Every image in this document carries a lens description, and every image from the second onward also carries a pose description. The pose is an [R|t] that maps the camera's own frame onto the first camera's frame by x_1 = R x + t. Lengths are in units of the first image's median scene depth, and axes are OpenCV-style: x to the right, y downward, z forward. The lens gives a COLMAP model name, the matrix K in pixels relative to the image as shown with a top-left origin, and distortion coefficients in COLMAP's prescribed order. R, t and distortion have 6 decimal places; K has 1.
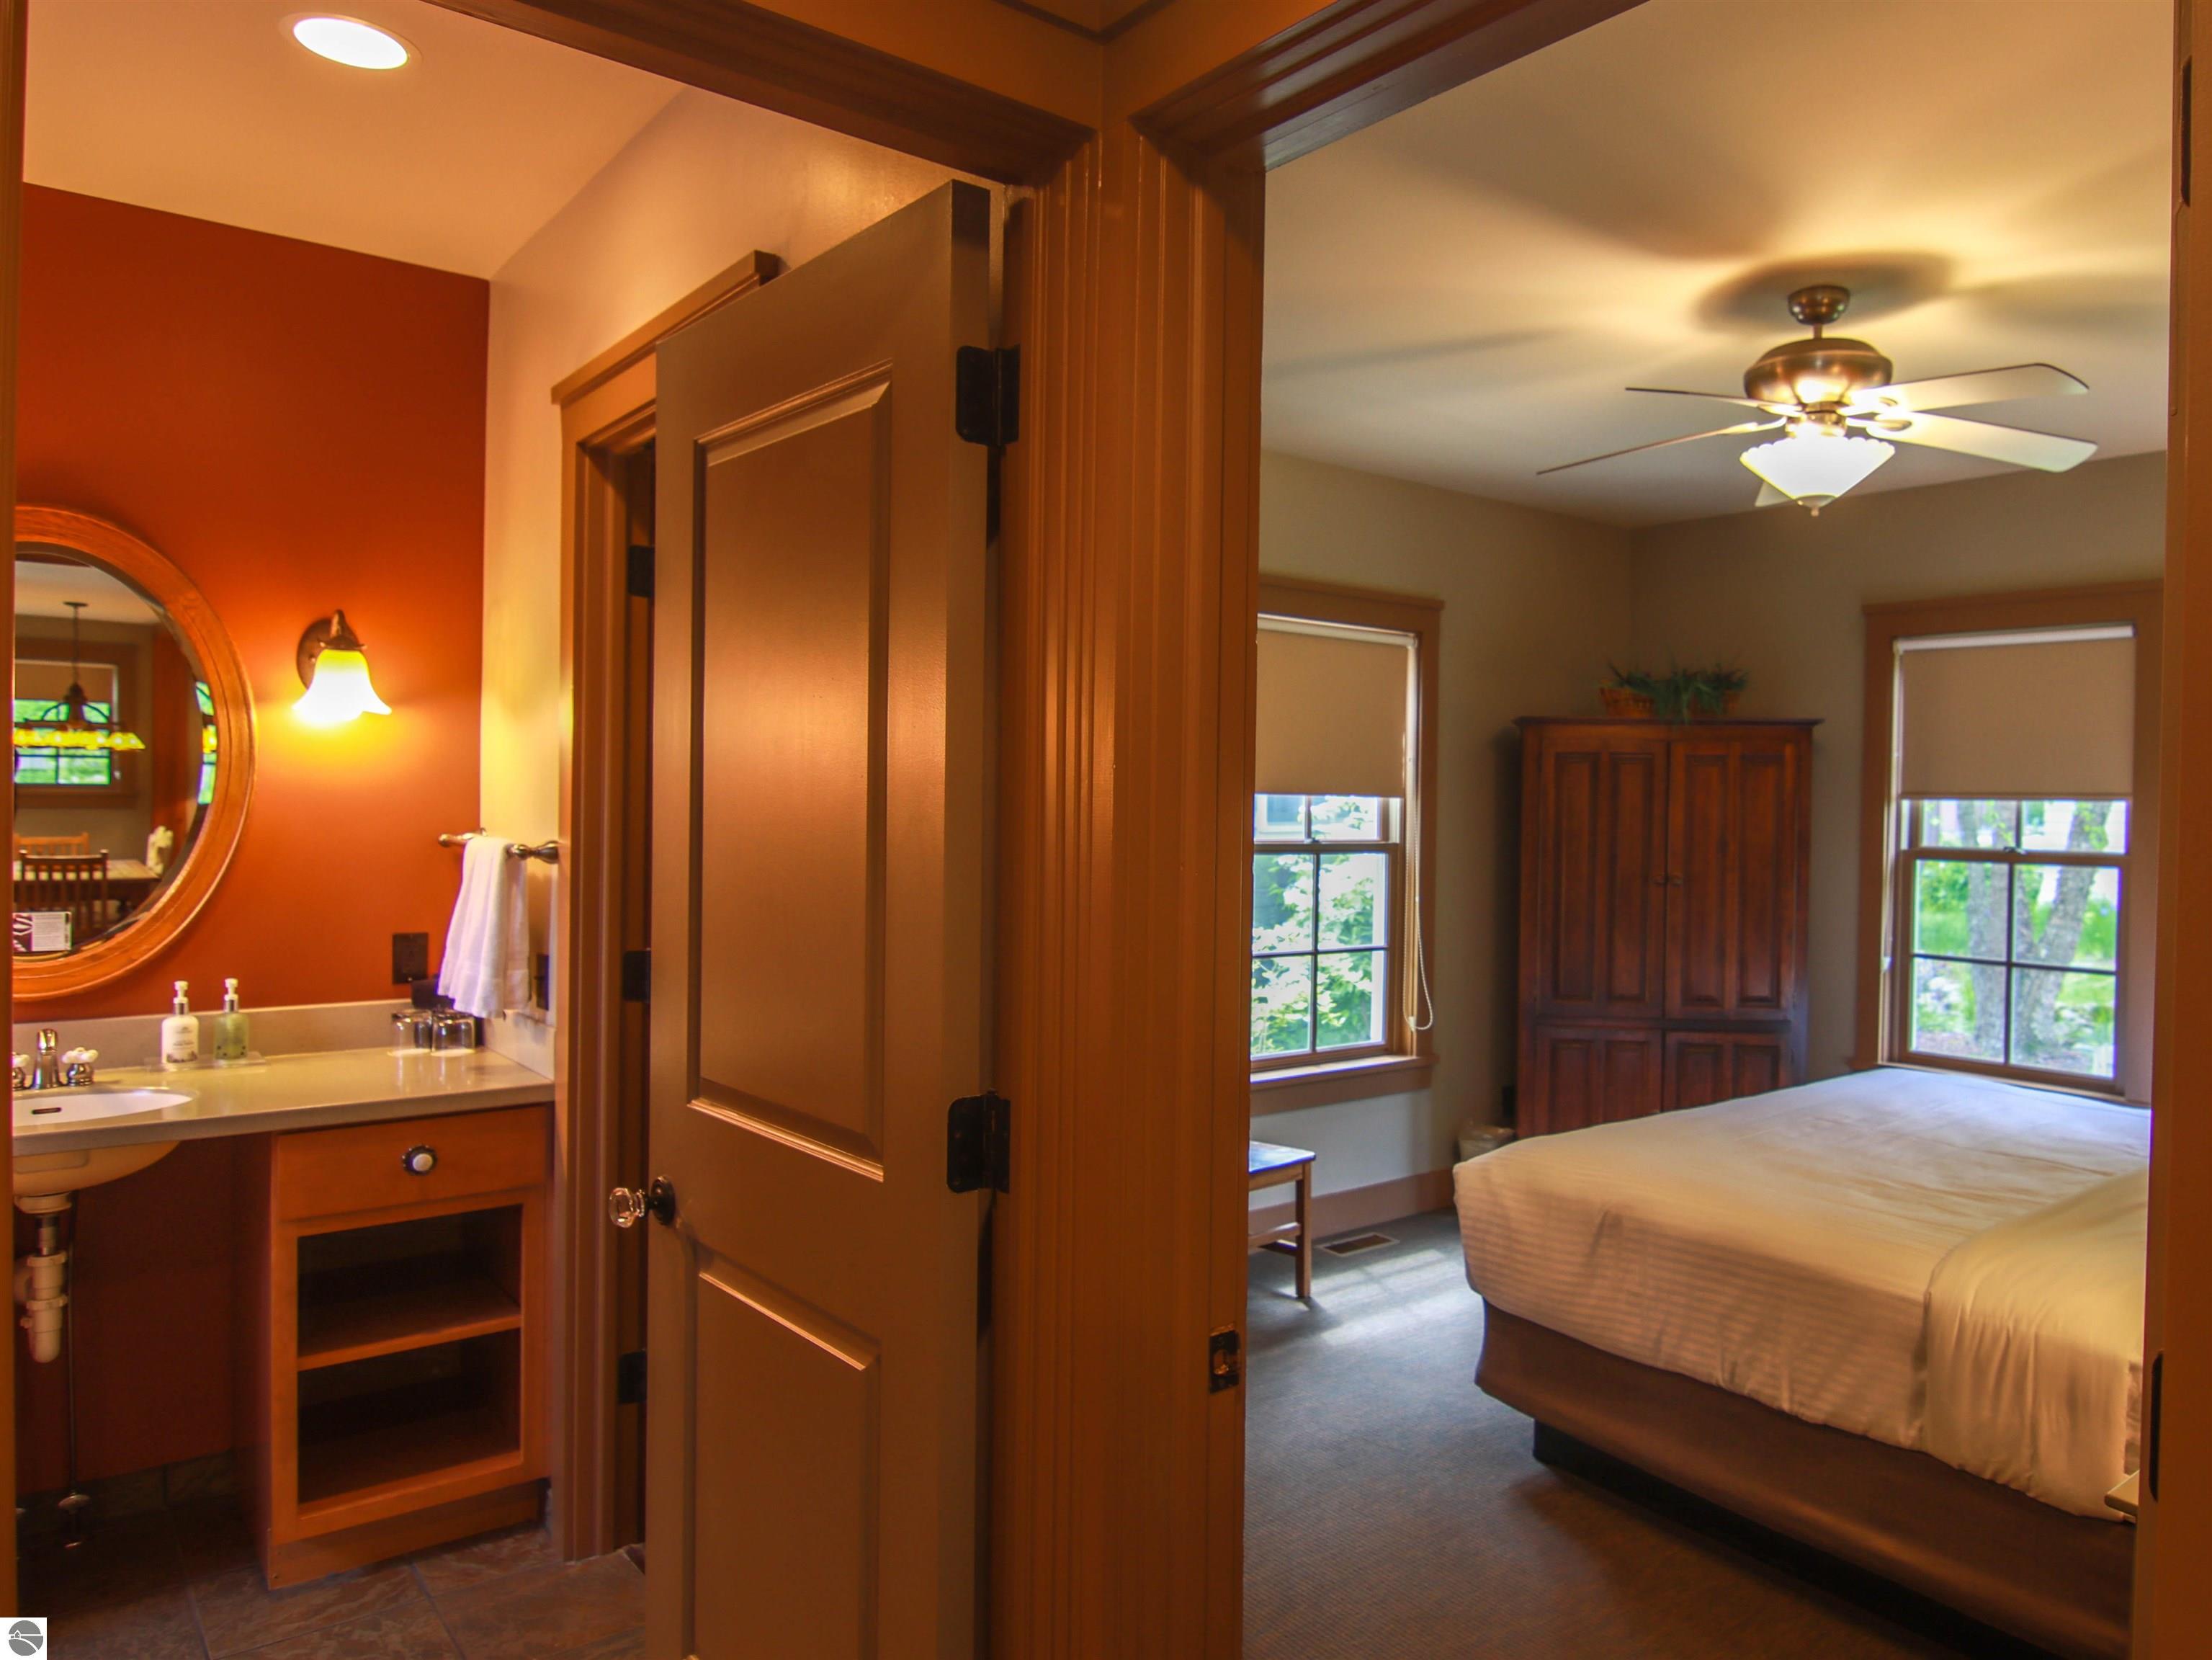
lens RADIAL K [[1551.2, 0, 1283.9], [0, 1551.2, 833.5], [0, 0, 1]] dist [0.001887, -0.003435]
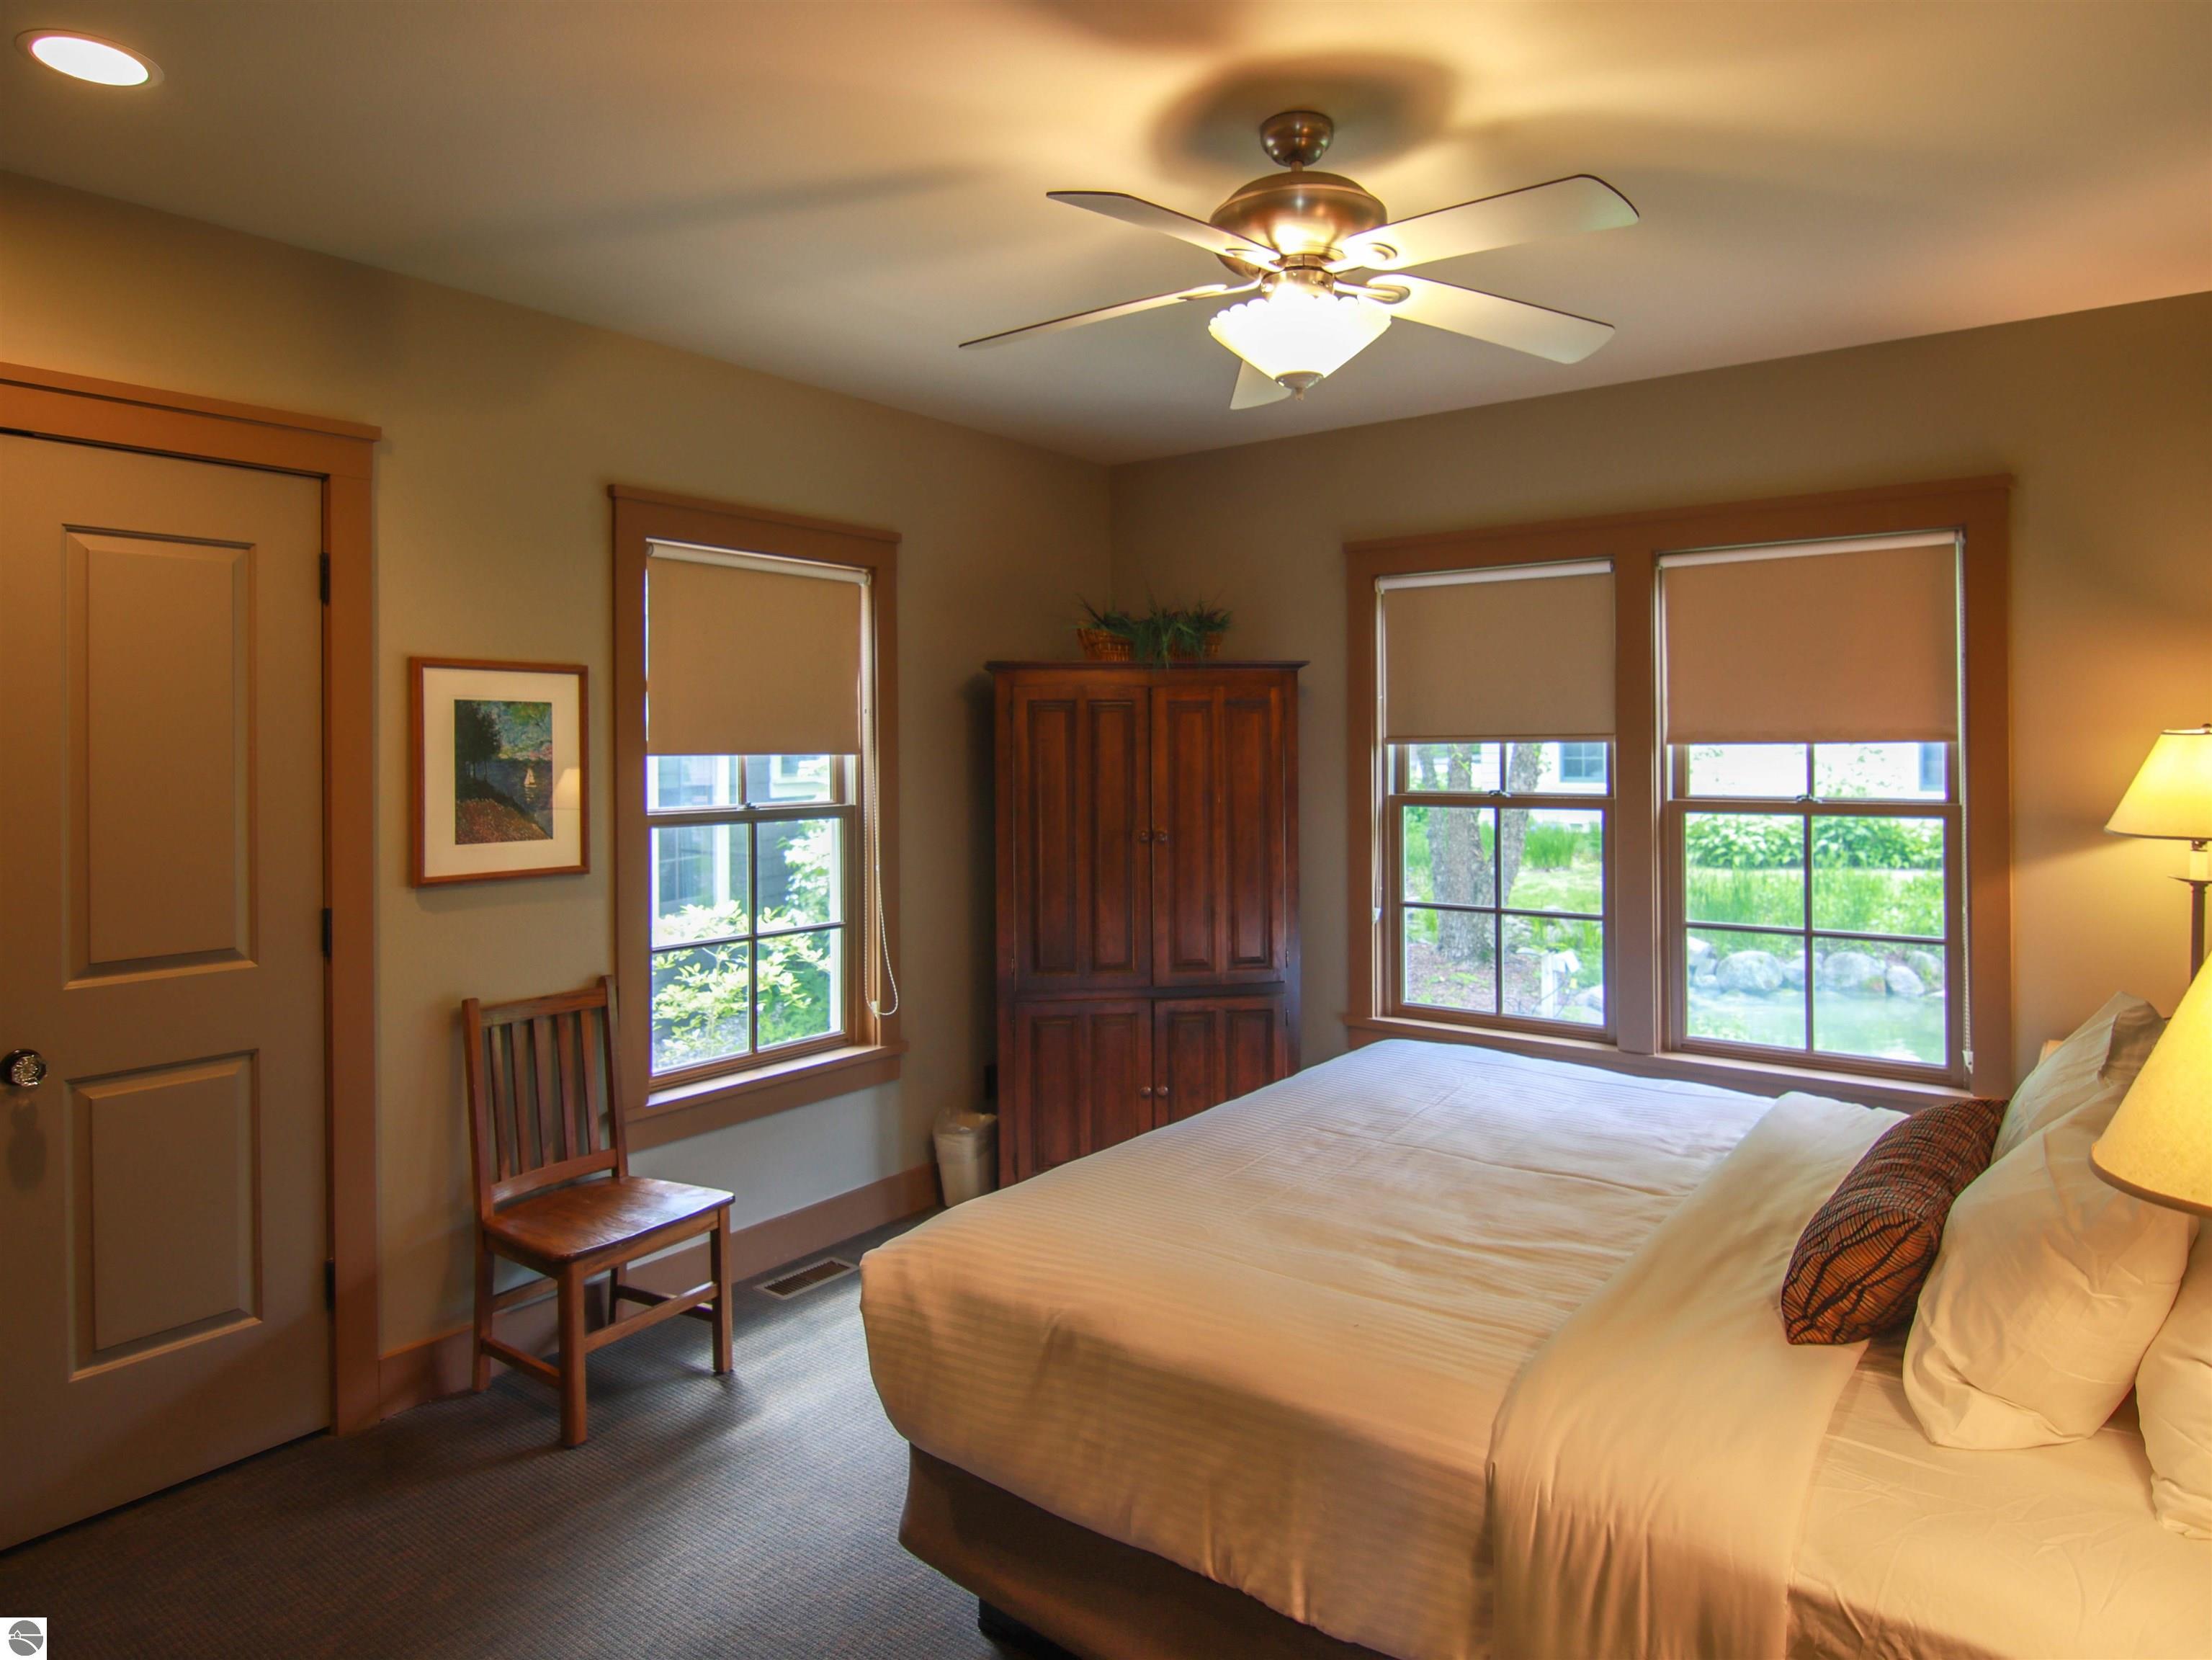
lens RADIAL K [[1281.1, 0, 1108.5], [0, 1281.1, 749.5], [0, 0, 1]] dist [0.003331, 0.000826]
pose [[0.982322, -0.022578, 0.185832, 0.081724], [0.025507, 0.999585, -0.013383, -0.012409], [-0.185452, 0.017887, 0.982490, 0.256596]]
